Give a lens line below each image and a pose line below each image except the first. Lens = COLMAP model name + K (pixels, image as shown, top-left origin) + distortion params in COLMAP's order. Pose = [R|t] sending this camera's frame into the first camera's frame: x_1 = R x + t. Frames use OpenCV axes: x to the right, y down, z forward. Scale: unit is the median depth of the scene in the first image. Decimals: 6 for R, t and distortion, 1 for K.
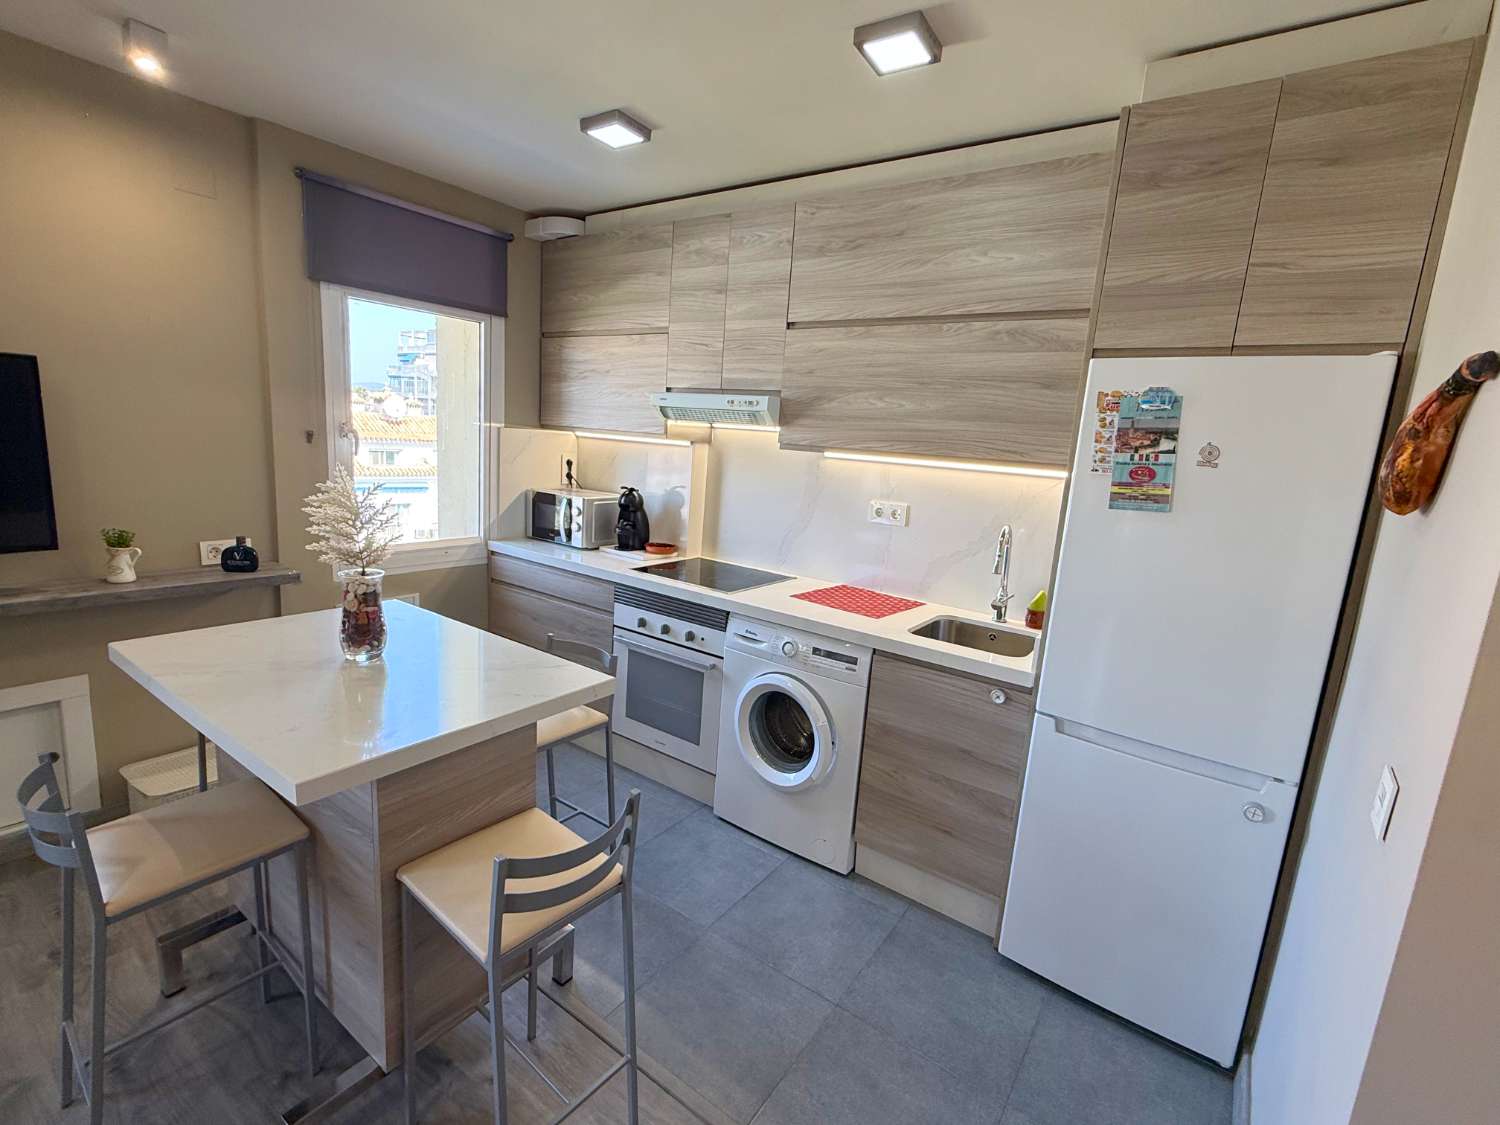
lens RADIAL K [[685.5, 0, 746.3], [0, 685.5, 563.3], [0, 0, 1]] dist [0.000092, 0.000313]
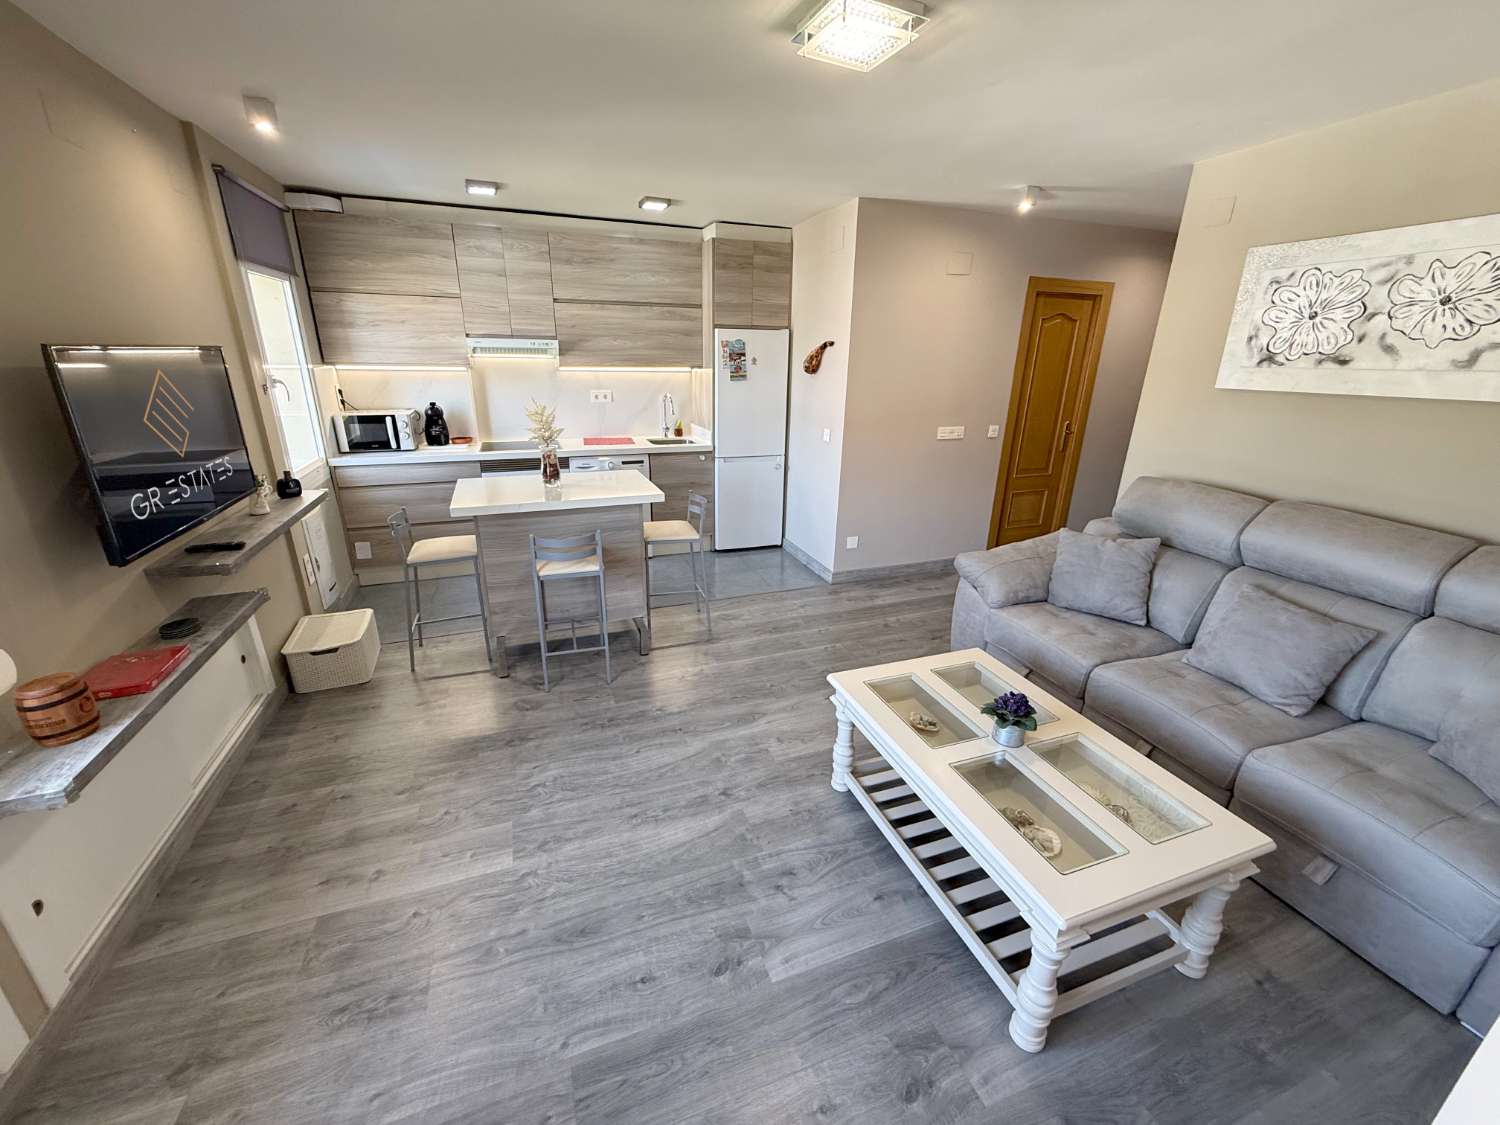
lens RADIAL K [[596.7, 0, 744.5], [0, 596.7, 561.3], [0, 0, 1]] dist [0.002011, -0.000055]
pose [[0.553681, -0.332651, 0.763401, -1.132896], [0.173945, 0.942724, 0.284632, -0.045958], [-0.814359, -0.024805, 0.579831, -0.391565]]
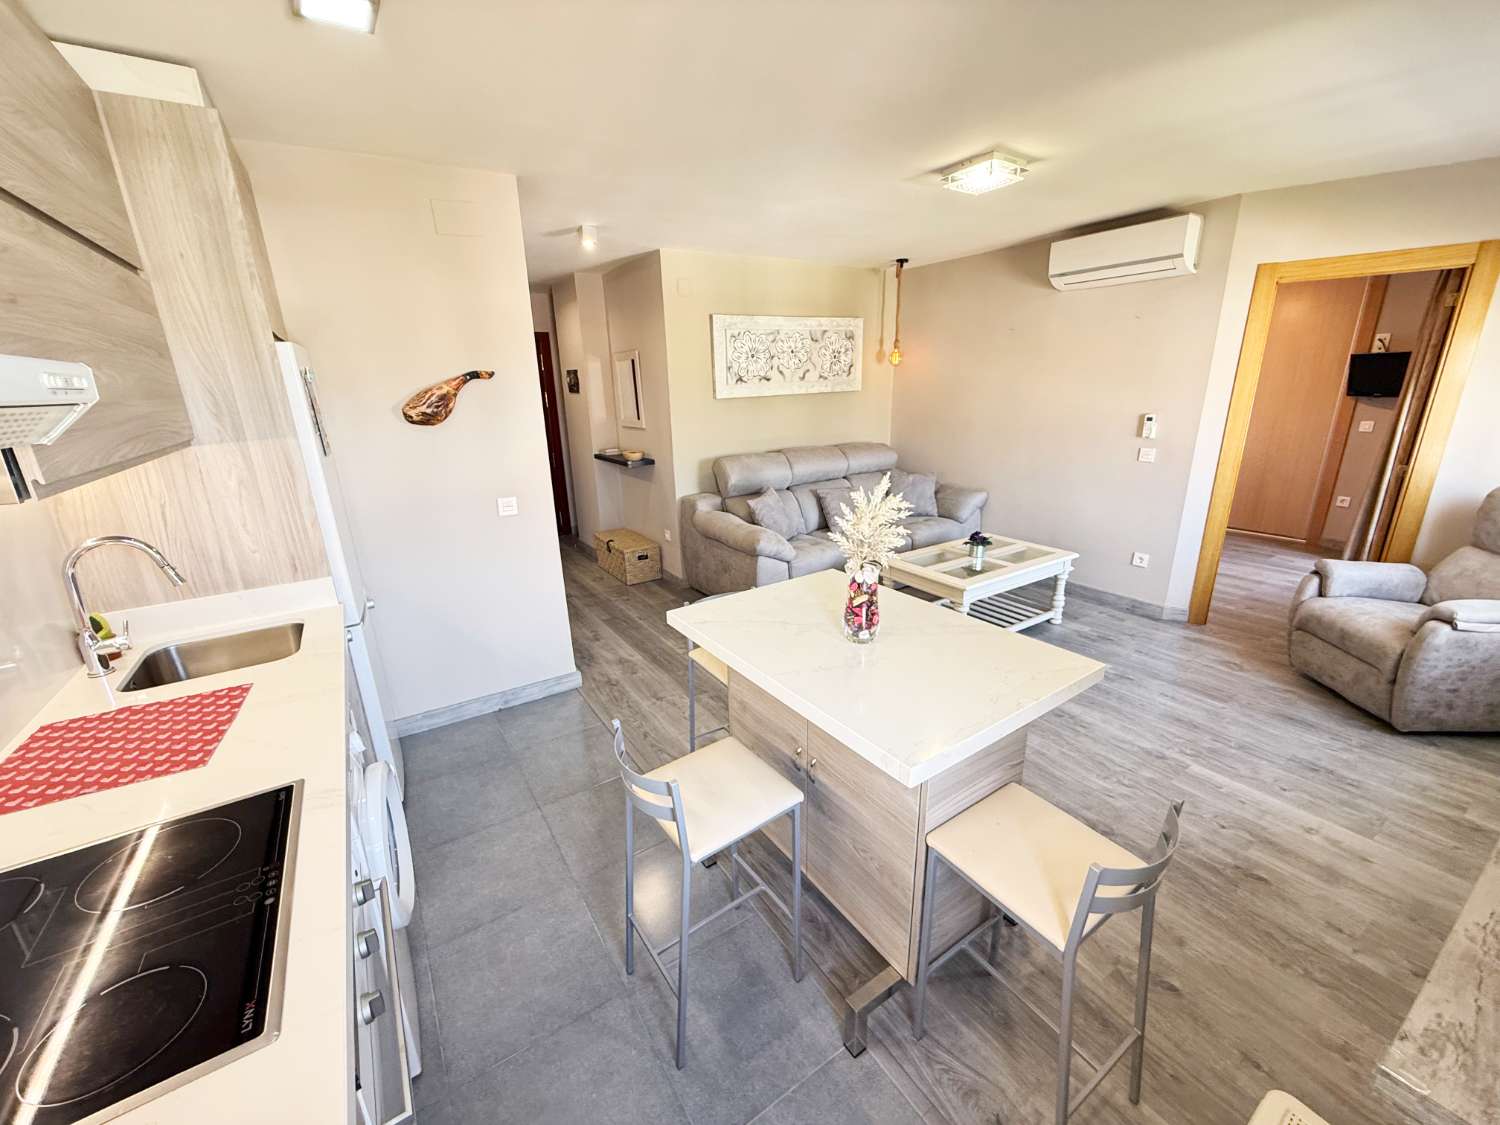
lens RADIAL K [[598.2, 0, 743.9], [0, 598.2, 562.2], [0, 0, 1]] dist [0.000212, 0.000021]
pose [[-0.930938, -0.146044, 0.334702, -0.447160], [0.031659, 0.880819, 0.472393, -0.289561], [-0.363802, 0.450365, -0.815365, 1.179167]]
